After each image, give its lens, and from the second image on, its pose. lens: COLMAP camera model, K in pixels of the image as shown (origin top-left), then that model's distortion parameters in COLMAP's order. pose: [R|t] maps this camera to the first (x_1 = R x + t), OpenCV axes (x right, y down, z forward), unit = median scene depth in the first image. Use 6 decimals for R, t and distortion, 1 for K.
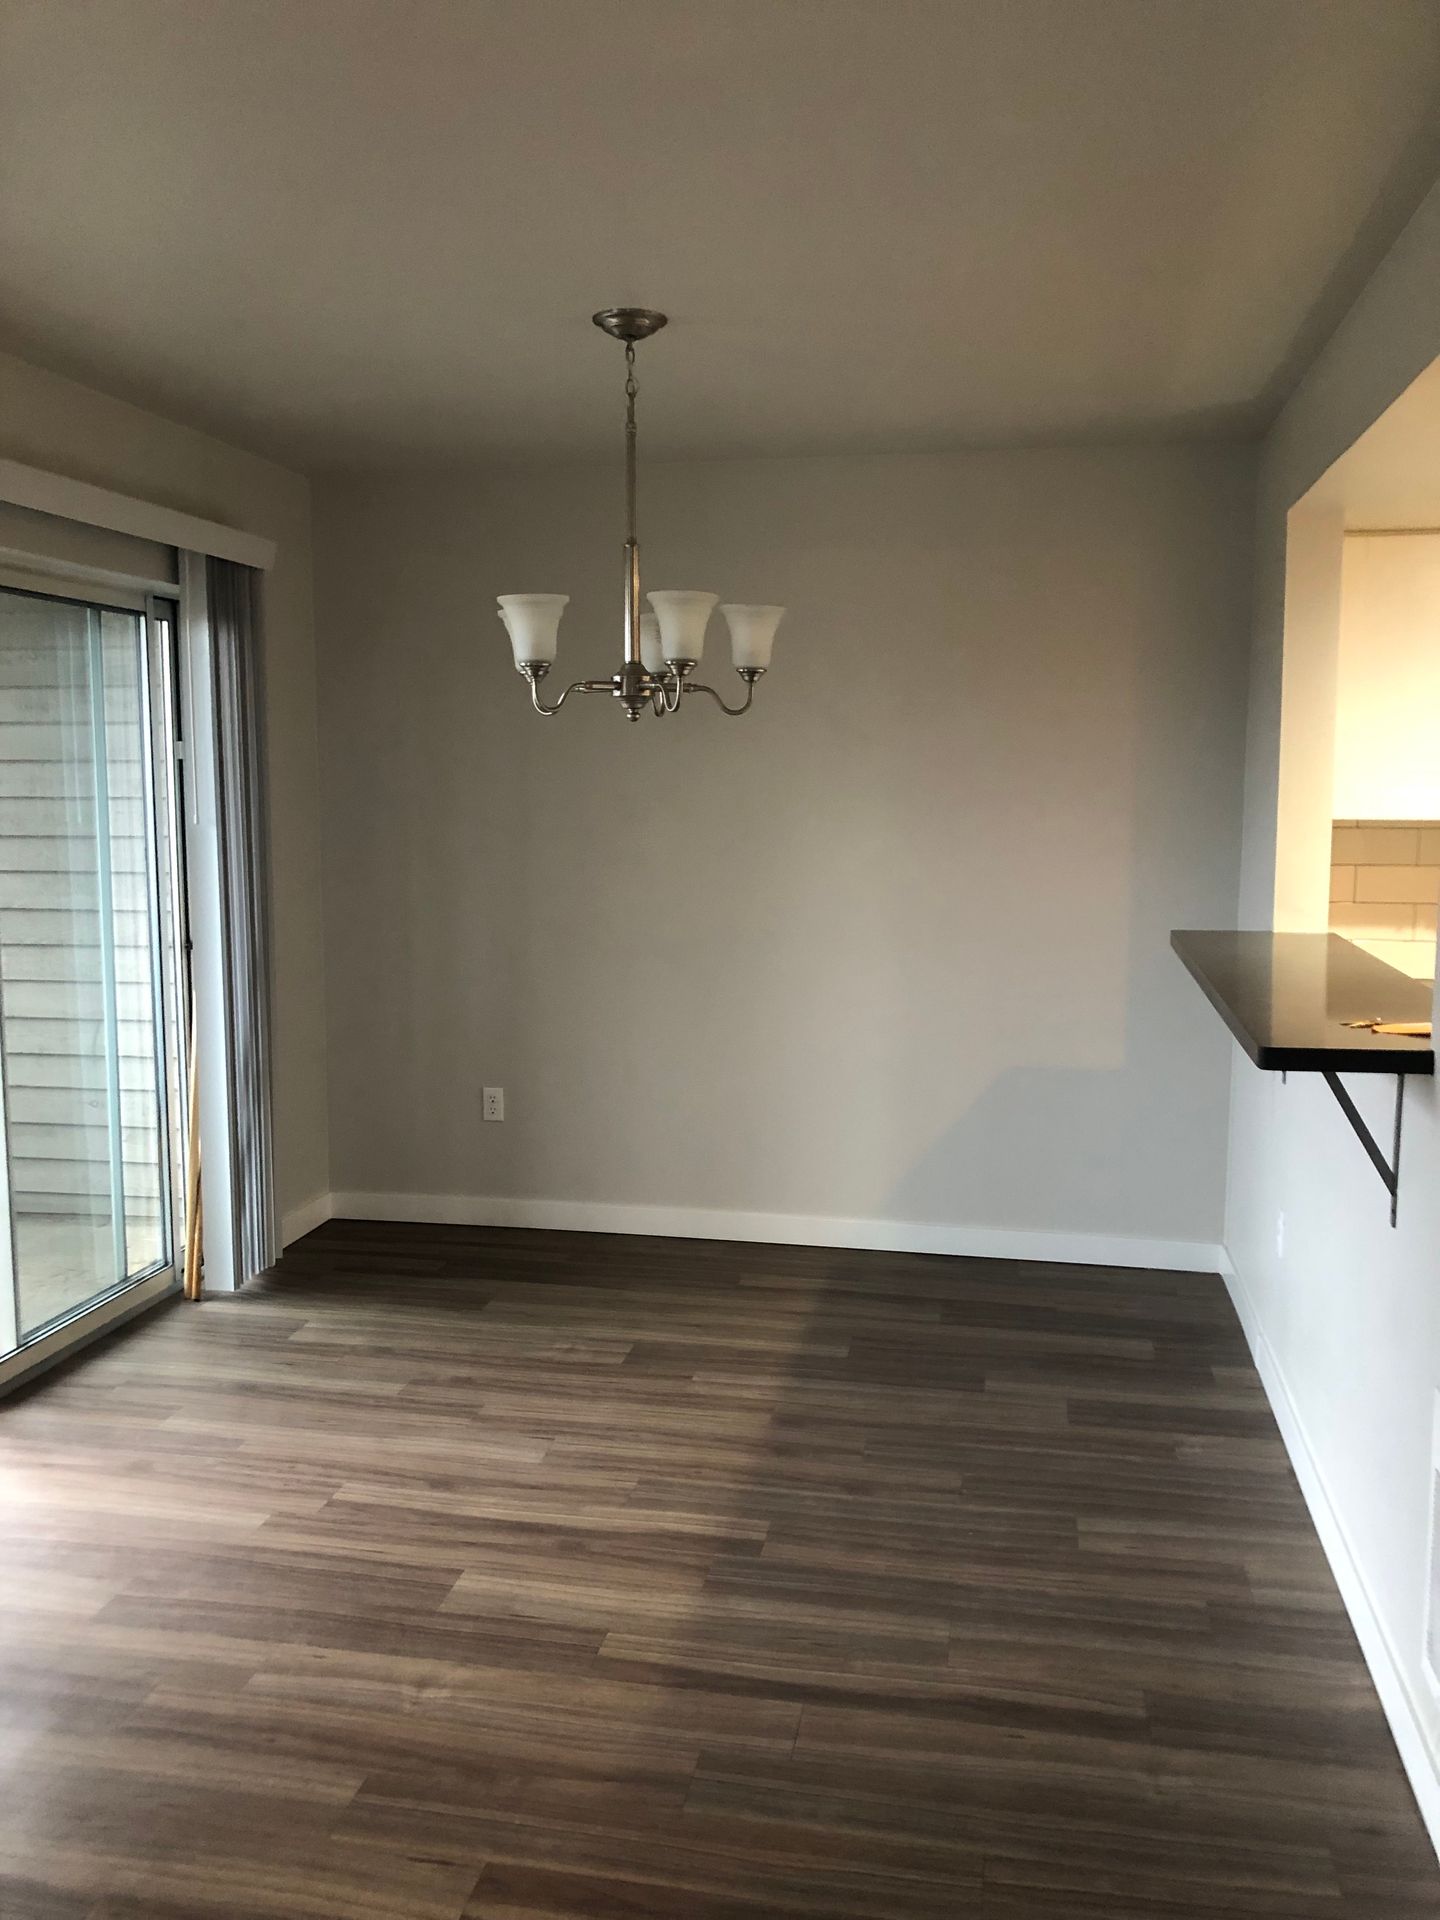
lens RADIAL K [[1599.8, 0, 720.0], [0, 1599.8, 960.0], [0, 0, 1]] dist [0.140014, -0.269096]
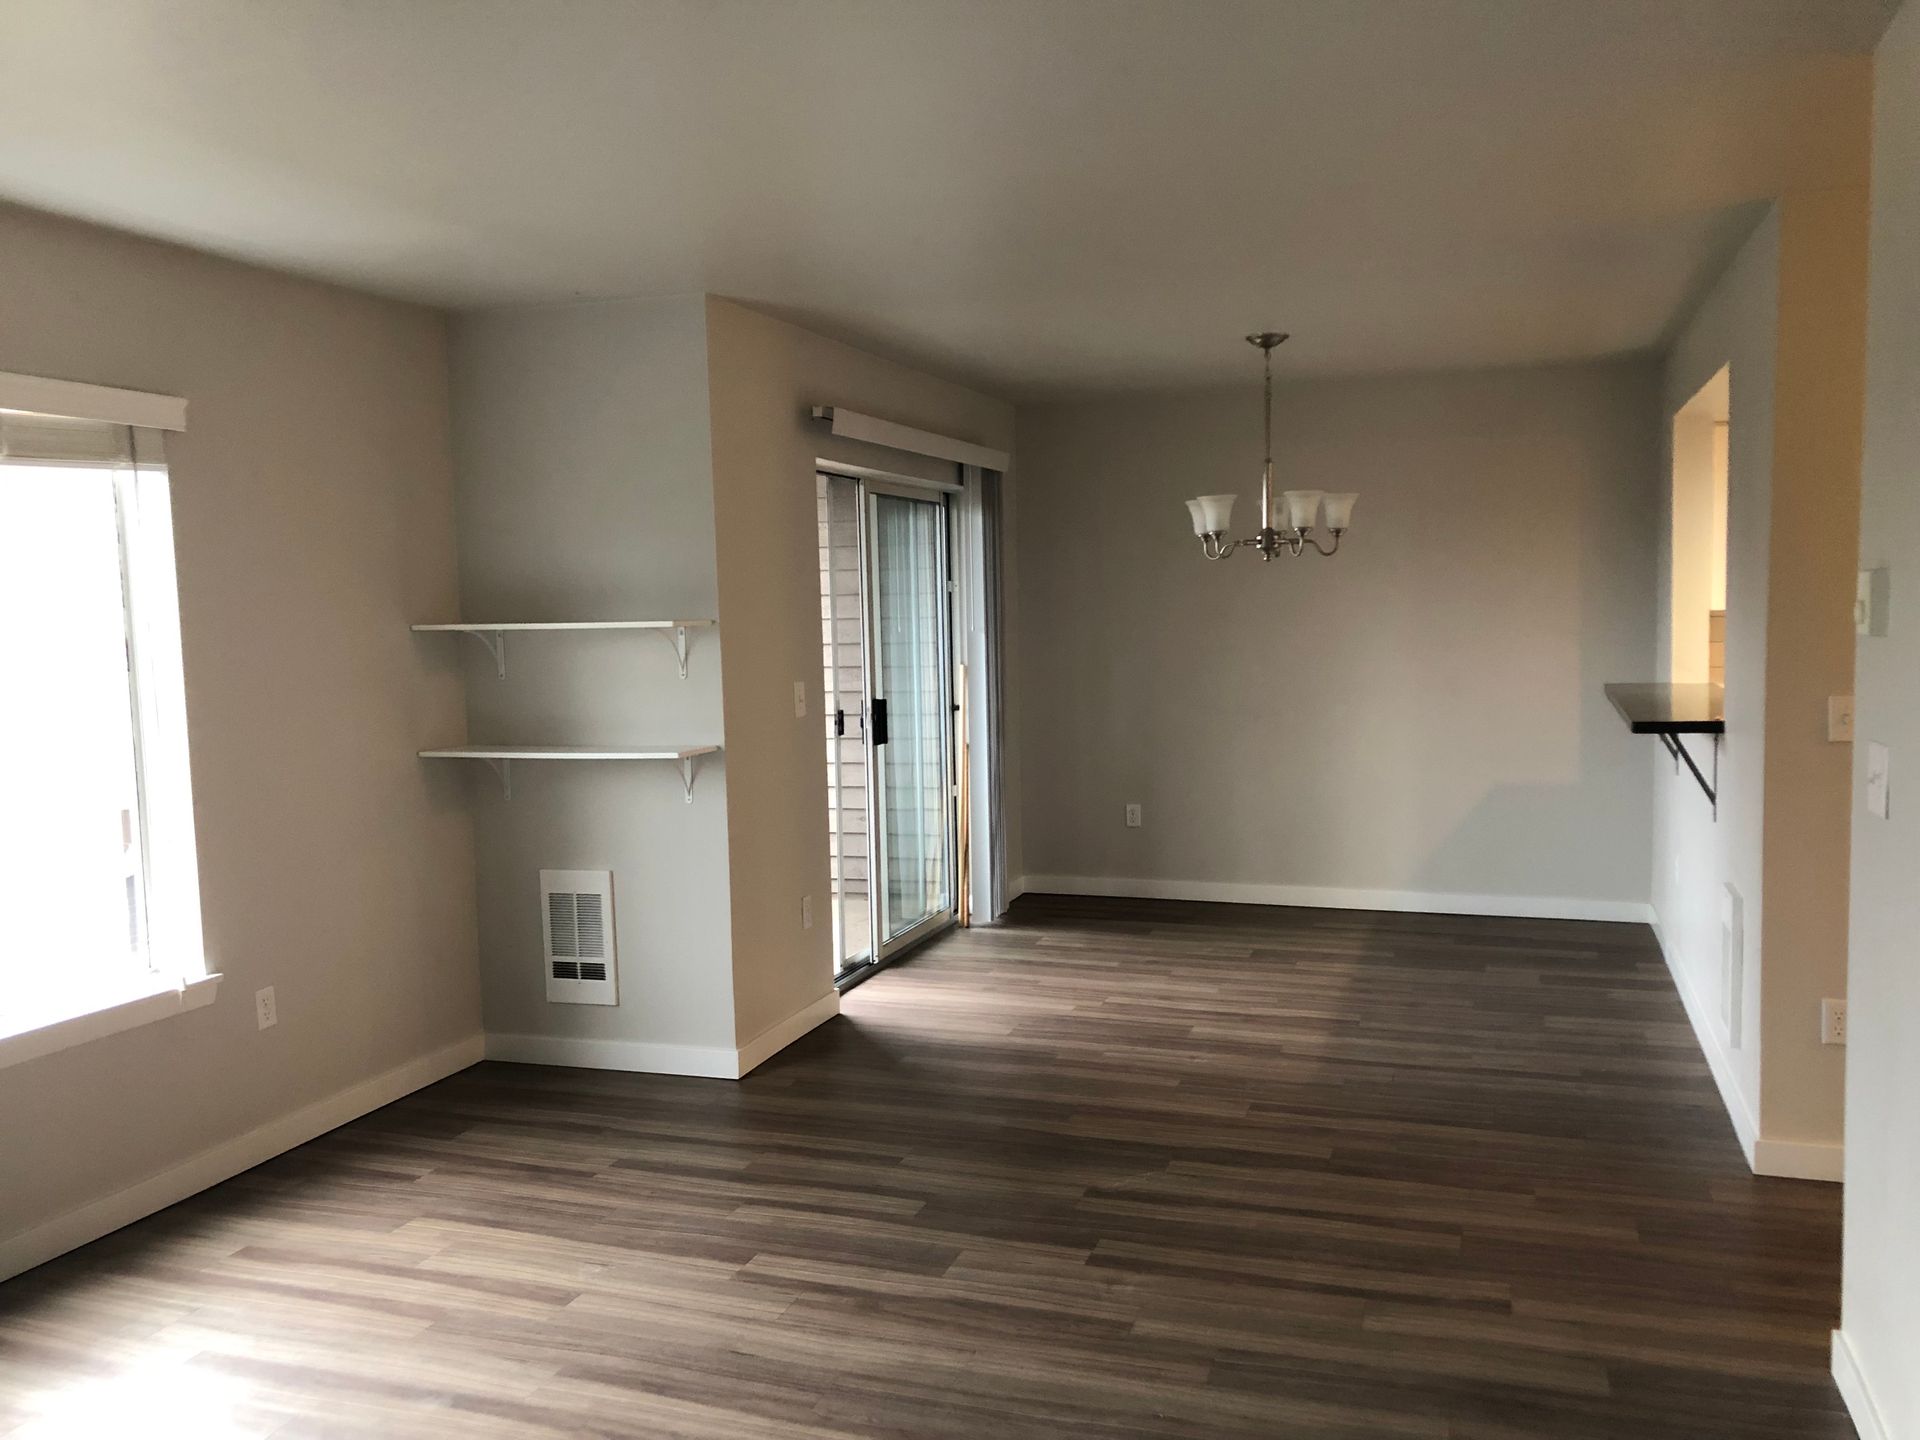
lens RADIAL K [[1599.8, 0, 960.0], [0, 1599.8, 720.0], [0, 0, 1]] dist [0.140014, -0.269096]
pose [[0.990839, -0.012580, -0.134458, -0.147384], [0.007549, 0.999254, -0.037863, 0.083431], [0.134834, 0.036501, 0.990196, -0.740976]]
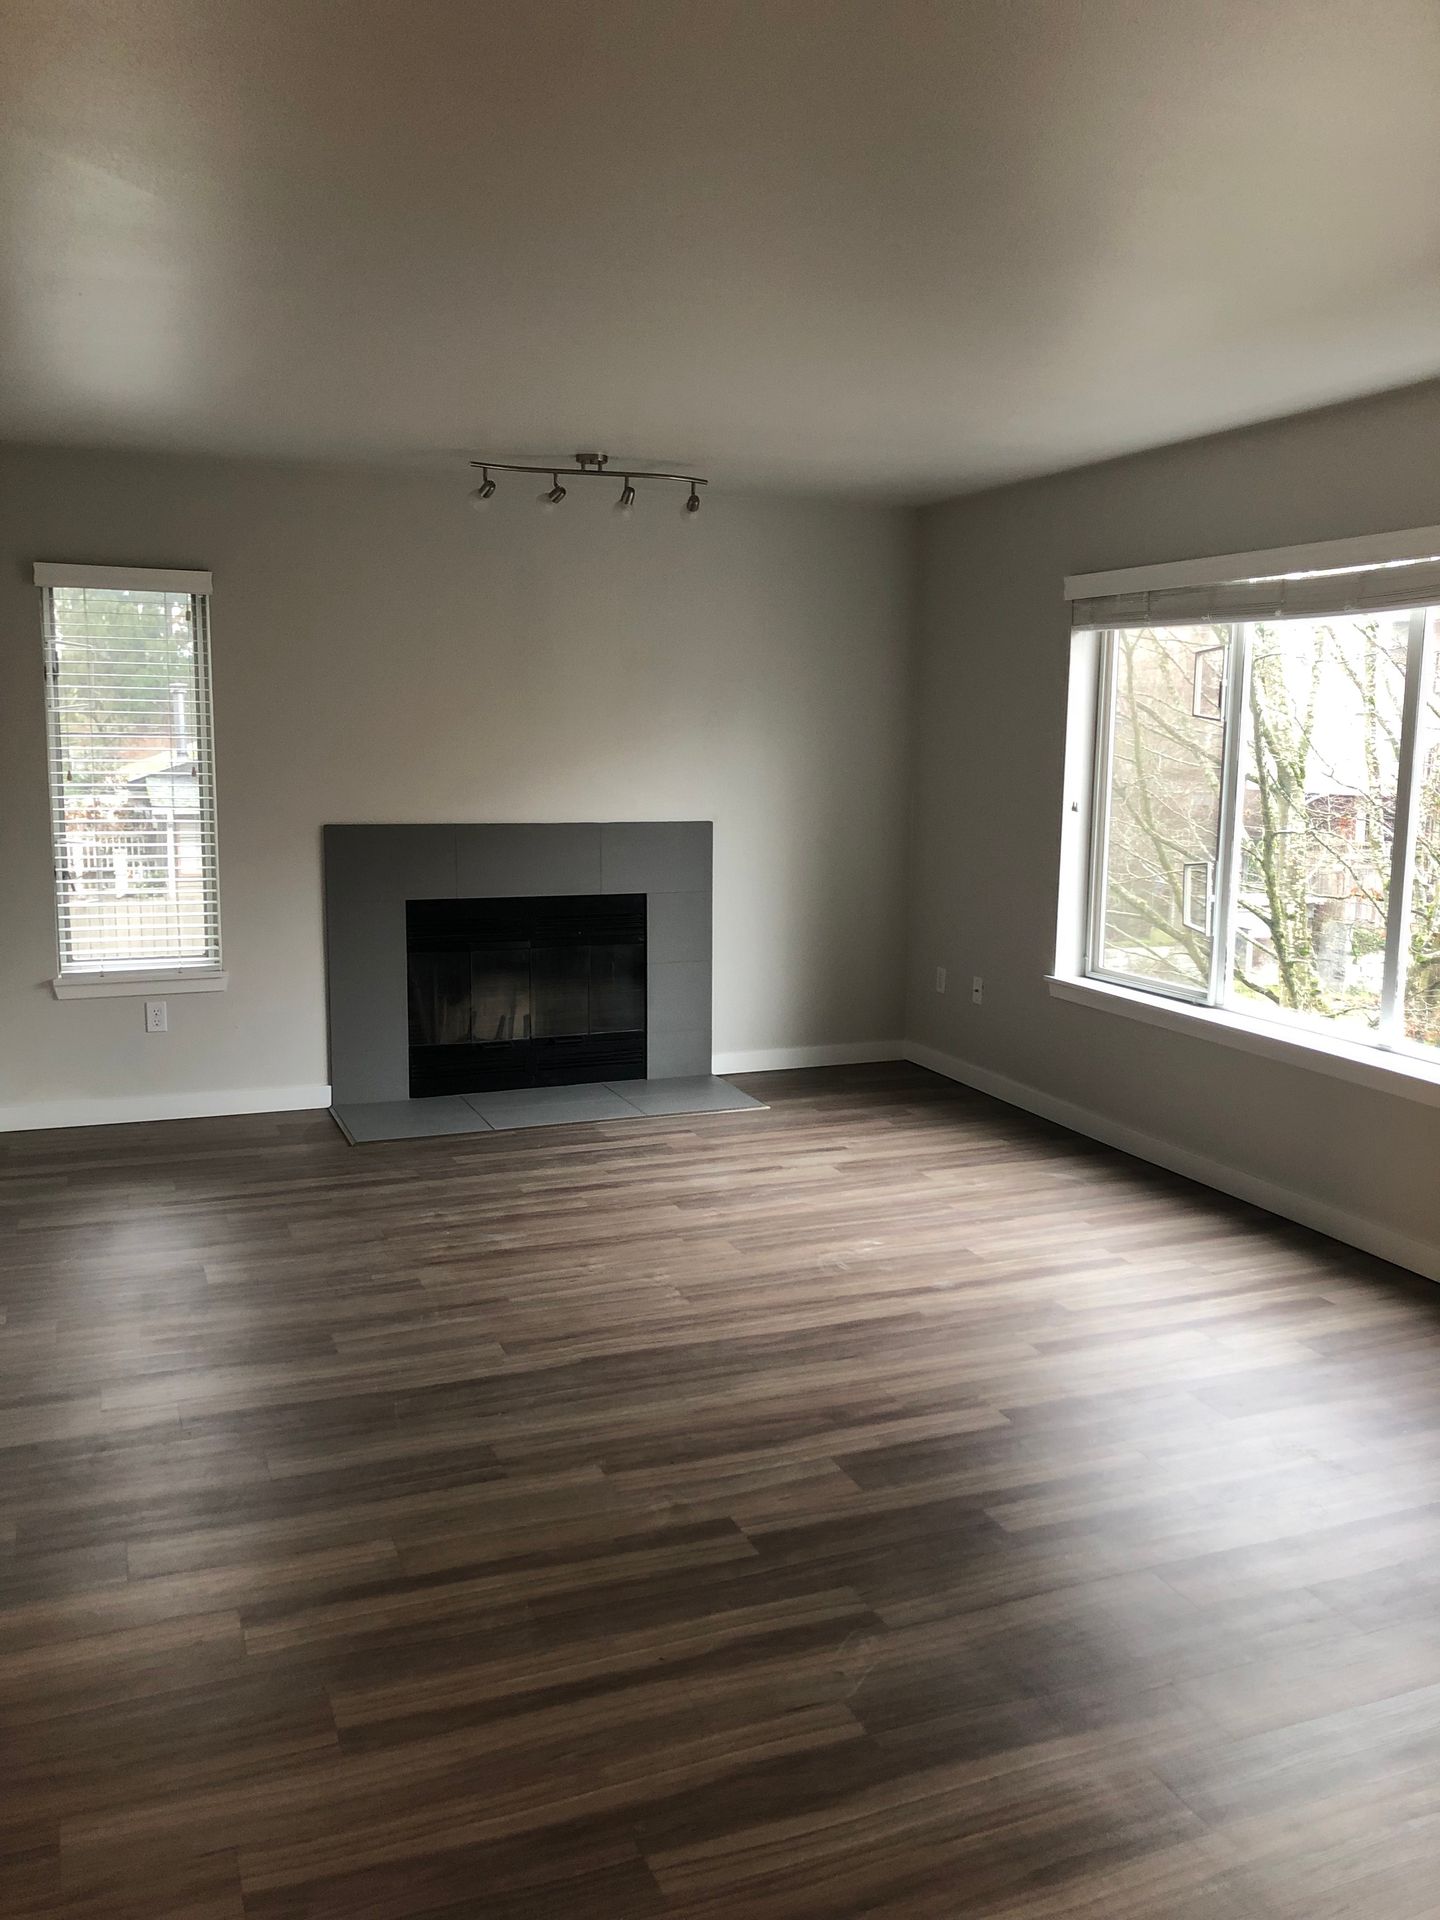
lens RADIAL K [[1599.8, 0, 720.0], [0, 1599.8, 960.0], [0, 0, 1]] dist [0.140014, -0.269096]
pose [[-0.839459, 0.067298, -0.539240, 0.257671], [-0.074454, 0.968701, 0.236801, -0.114737], [0.538299, 0.238933, -0.808174, 0.988455]]
